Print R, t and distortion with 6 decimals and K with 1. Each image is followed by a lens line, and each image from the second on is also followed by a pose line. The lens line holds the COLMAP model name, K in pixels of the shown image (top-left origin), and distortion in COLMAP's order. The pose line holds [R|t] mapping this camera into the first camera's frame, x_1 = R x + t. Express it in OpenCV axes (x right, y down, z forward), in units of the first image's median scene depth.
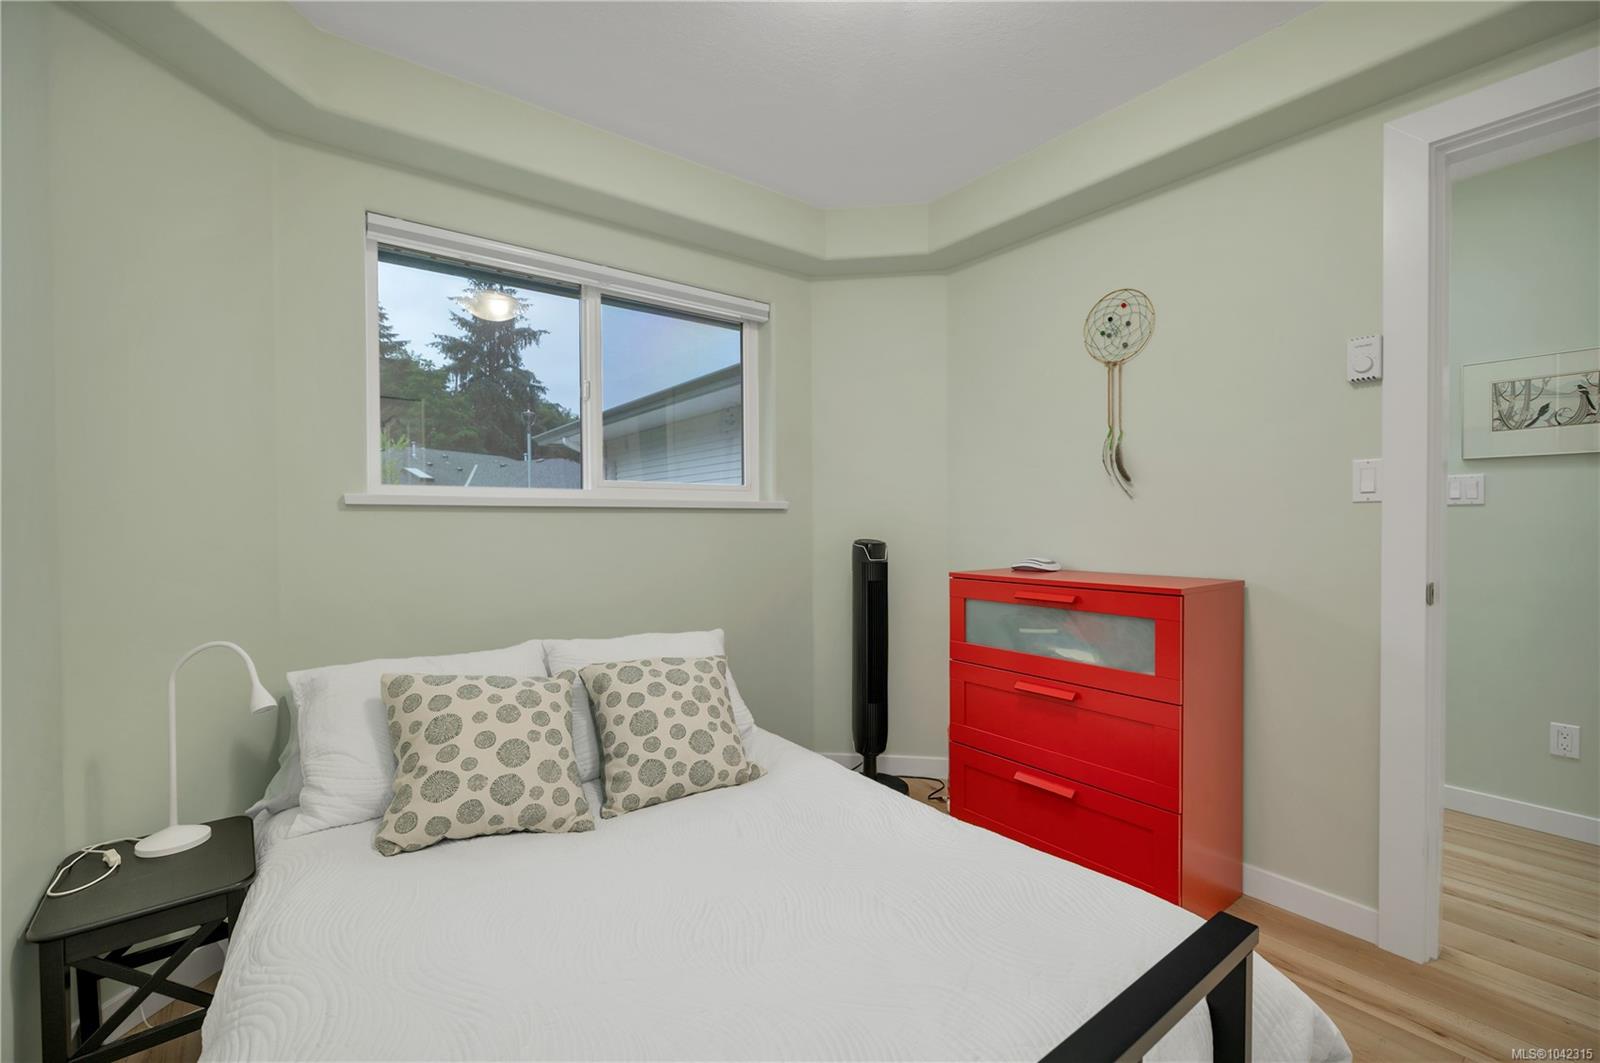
lens RADIAL K [[687.6, 0, 800.8], [0, 687.6, 524.6], [0, 0, 1]] dist [-0.001421, -0.000191]
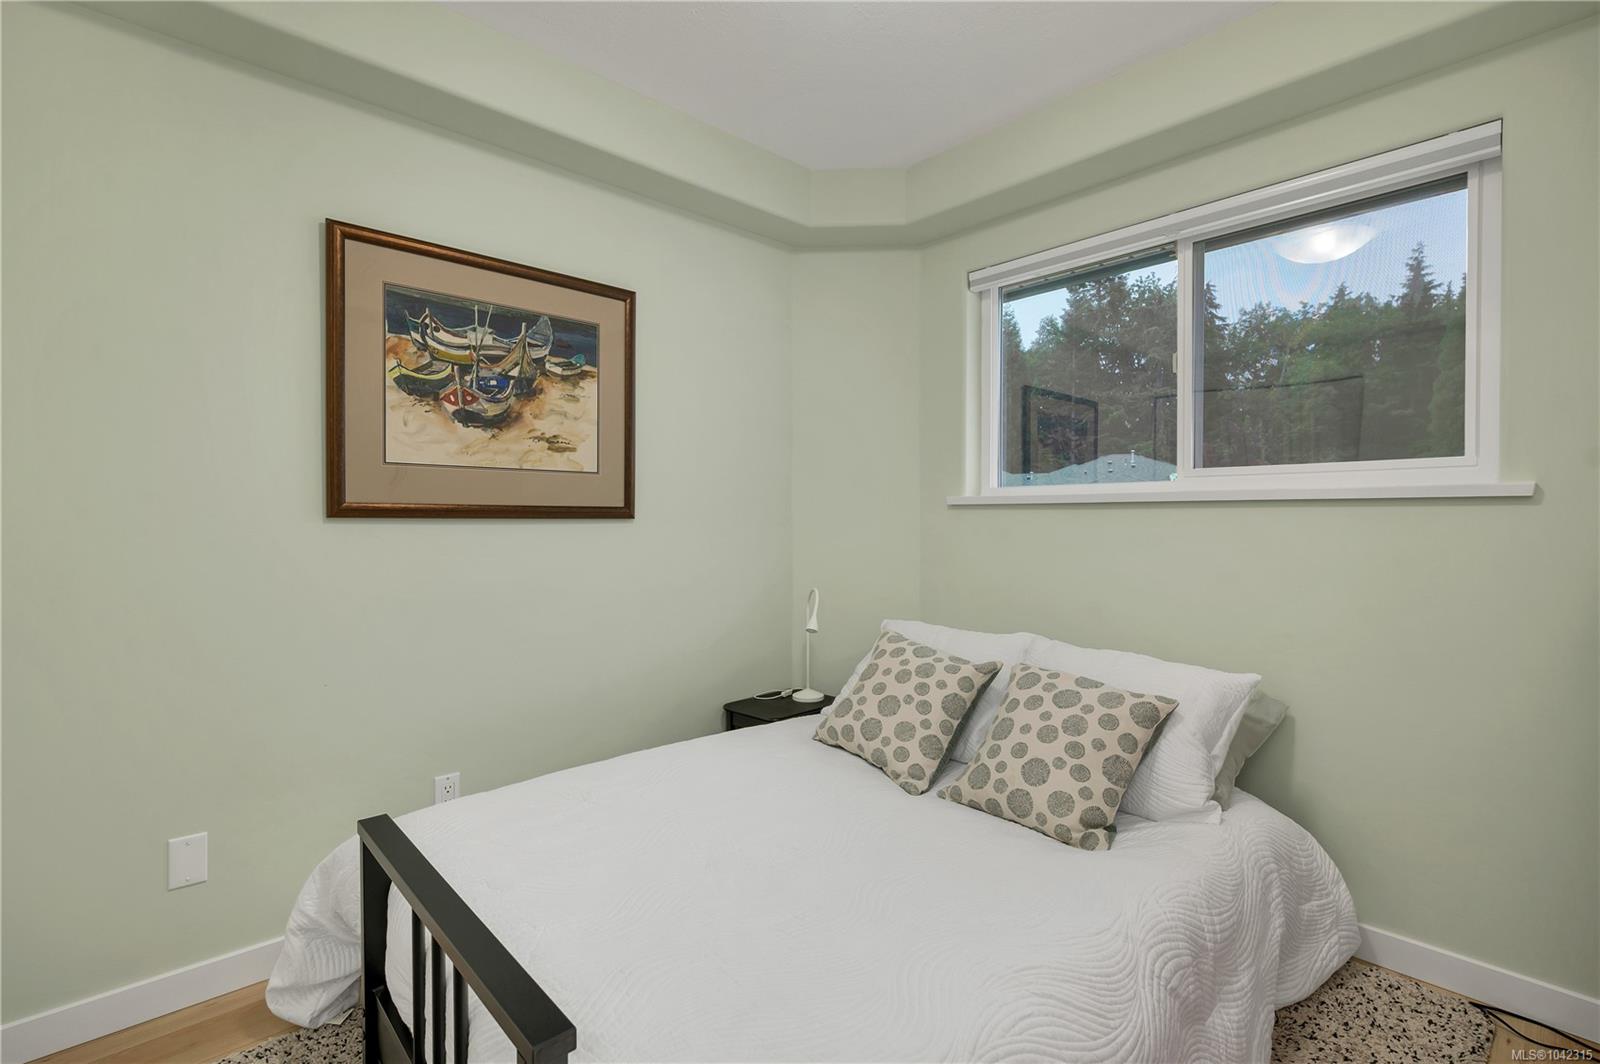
lens RADIAL K [[744.6, 0, 774.2], [0, 744.6, 519.0], [0, 0, 1]] dist [0.013408, -0.000078]
pose [[0.070674, 0.003870, -0.997492, 0.804682], [-0.009171, 0.999953, 0.003230, -0.005048], [0.997457, 0.008920, 0.070706, 0.621341]]
